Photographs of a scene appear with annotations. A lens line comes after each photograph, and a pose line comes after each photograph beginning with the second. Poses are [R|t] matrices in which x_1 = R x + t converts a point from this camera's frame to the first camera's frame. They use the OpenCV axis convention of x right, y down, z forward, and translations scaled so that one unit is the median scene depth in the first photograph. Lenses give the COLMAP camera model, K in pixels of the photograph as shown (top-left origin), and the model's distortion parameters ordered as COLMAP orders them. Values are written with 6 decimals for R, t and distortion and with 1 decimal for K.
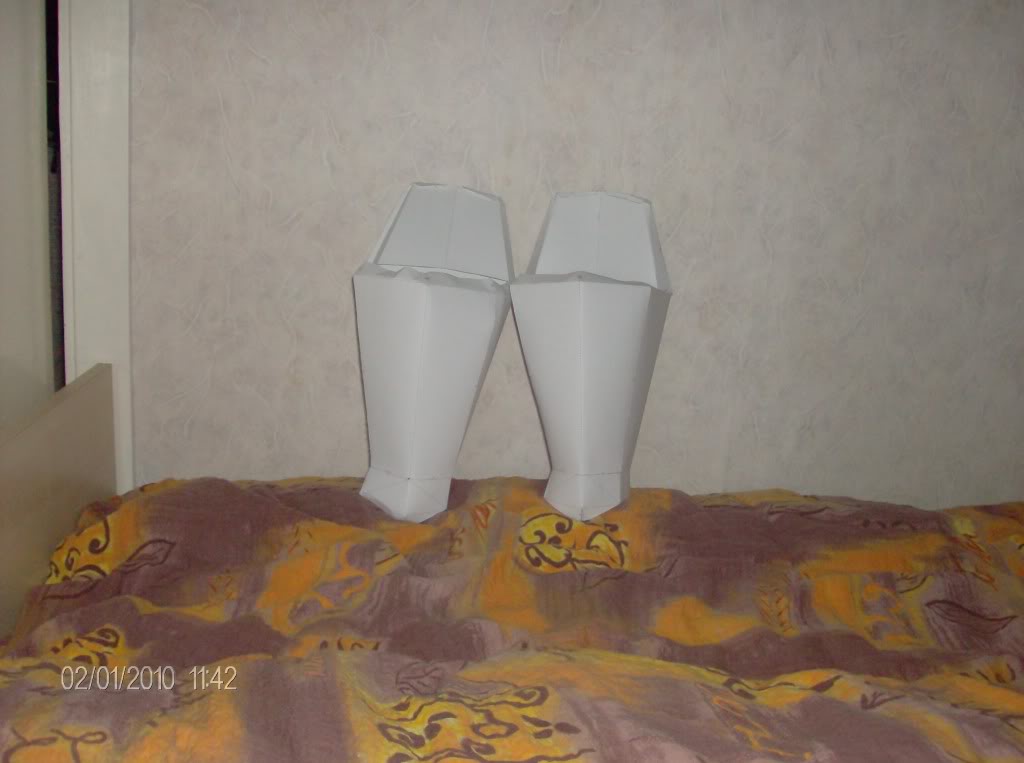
lens RADIAL K [[1096.0, 0, 553.8], [0, 1096.0, 384.9], [0, 0, 1]] dist [-0.140728, 0.043302]
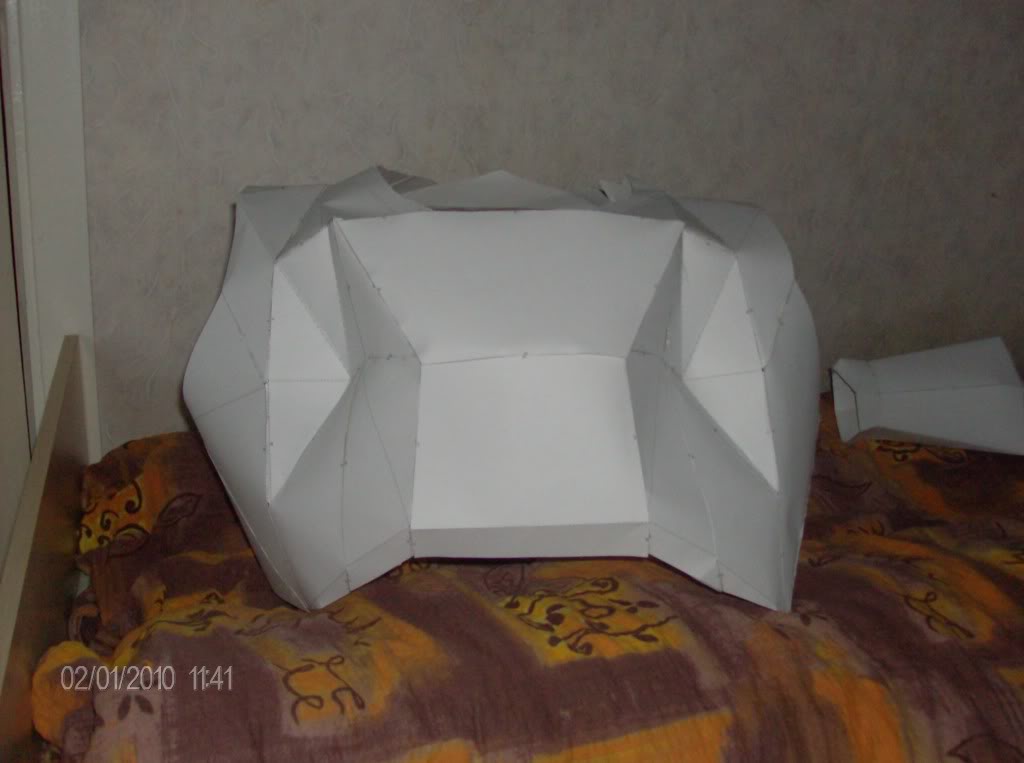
lens RADIAL K [[1097.2, 0, 543.3], [0, 1097.2, 381.2], [0, 0, 1]] dist [-0.094376, -0.026902]
pose [[0.969568, -0.084712, 0.229698, -0.257584], [0.058011, 0.991003, 0.120615, -0.093783], [-0.237849, -0.103619, 0.965759, -0.197963]]
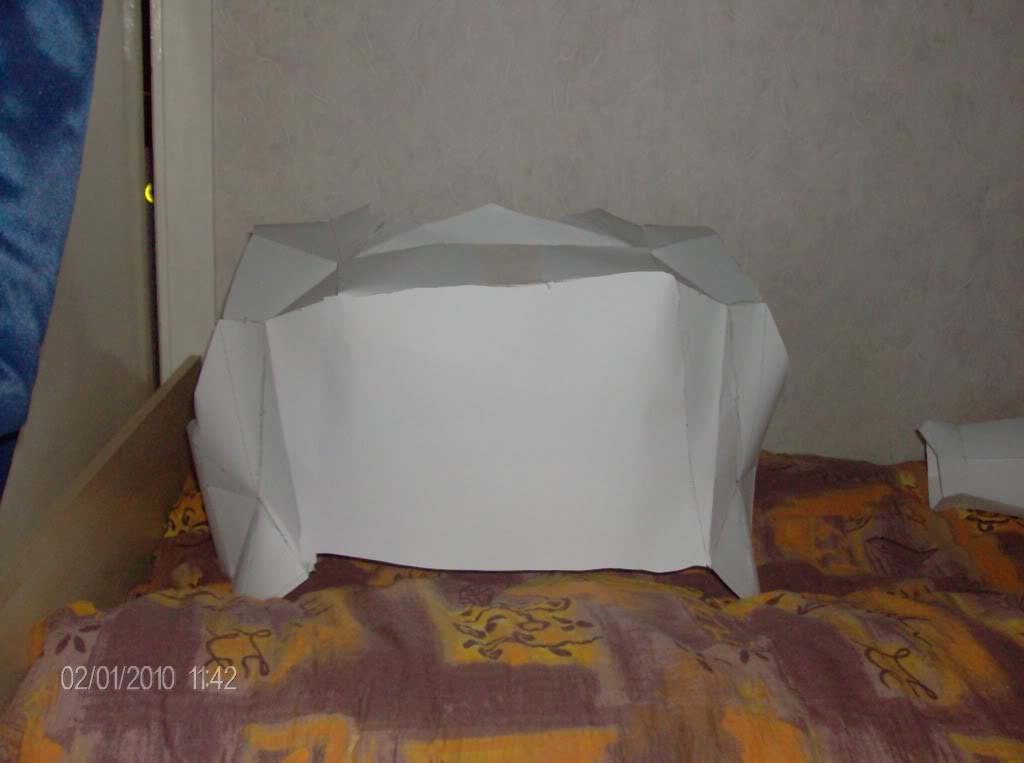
lens RADIAL K [[1096.0, 0, 553.8], [0, 1096.0, 384.9], [0, 0, 1]] dist [-0.140728, 0.043302]
pose [[0.999803, -0.017151, -0.010019, -0.005156], [0.017548, 0.999008, 0.040934, -0.036195], [0.009307, -0.041102, 0.999112, -0.262432]]
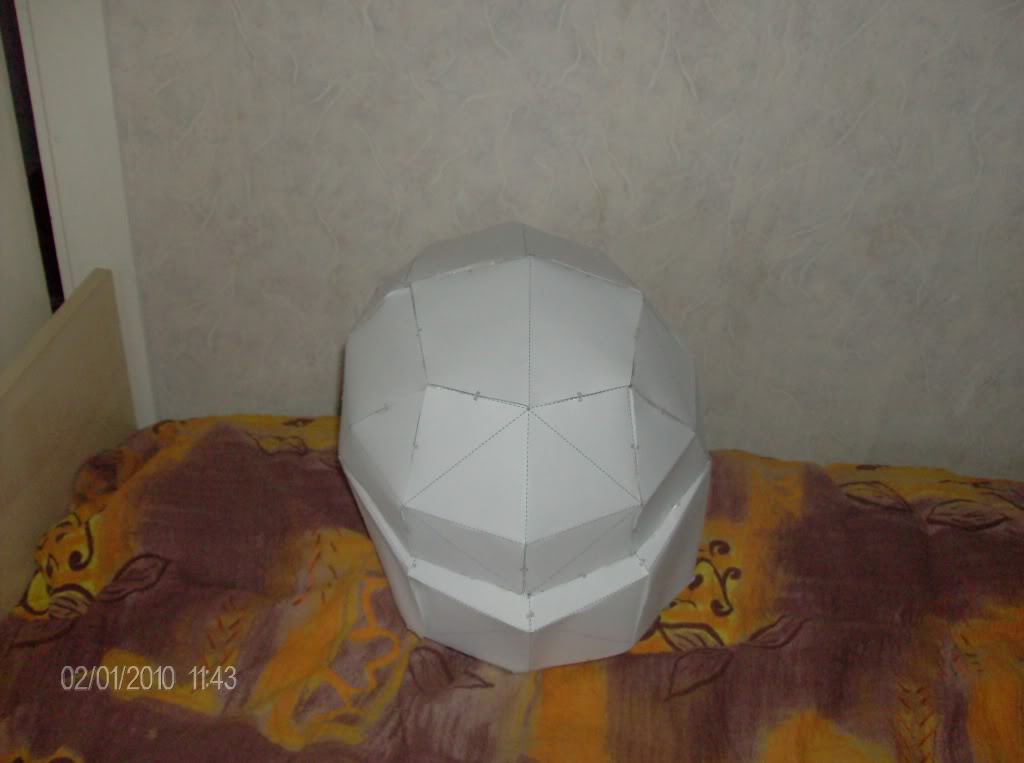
lens RADIAL K [[1096.0, 0, 553.8], [0, 1096.0, 384.9], [0, 0, 1]] dist [-0.140728, 0.043302]
pose [[0.990489, 0.078175, -0.113224, 0.014453], [-0.038265, 0.946957, 0.319075, -0.250036], [0.132162, -0.311708, 0.940942, 0.323072]]
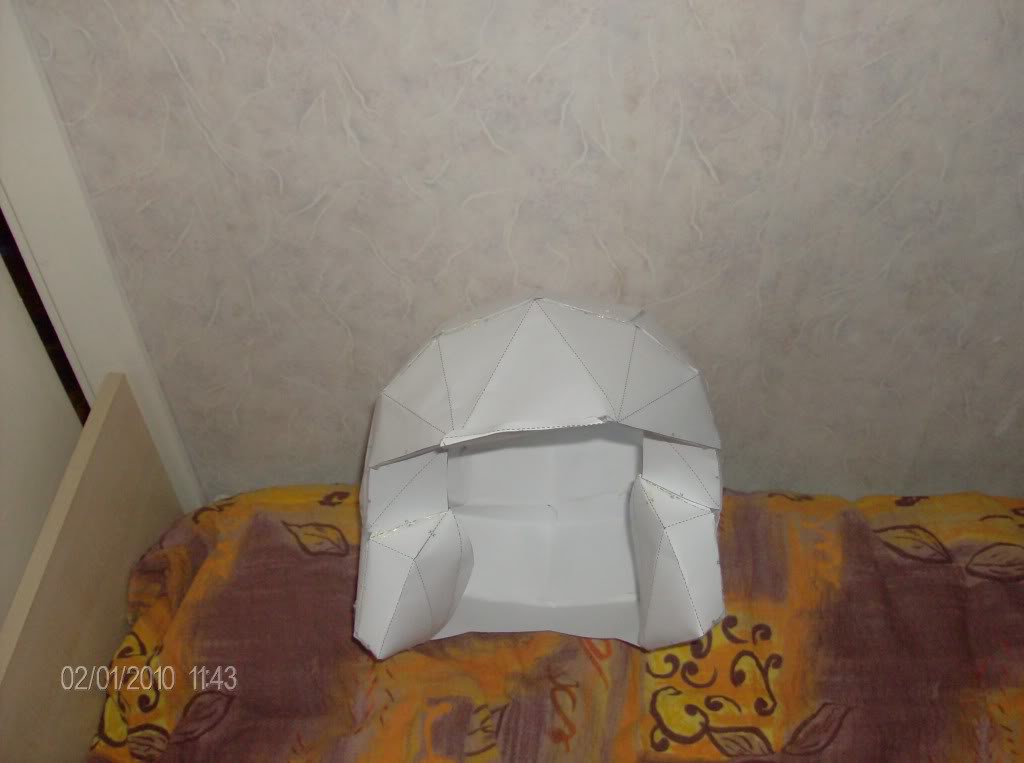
lens RADIAL K [[1096.0, 0, 553.8], [0, 1096.0, 384.9], [0, 0, 1]] dist [-0.140728, 0.043302]
pose [[0.990626, 0.024968, -0.134299, 0.003666], [0.051000, 0.844461, 0.533183, -0.502838], [0.126722, -0.535035, 0.835272, 0.464965]]
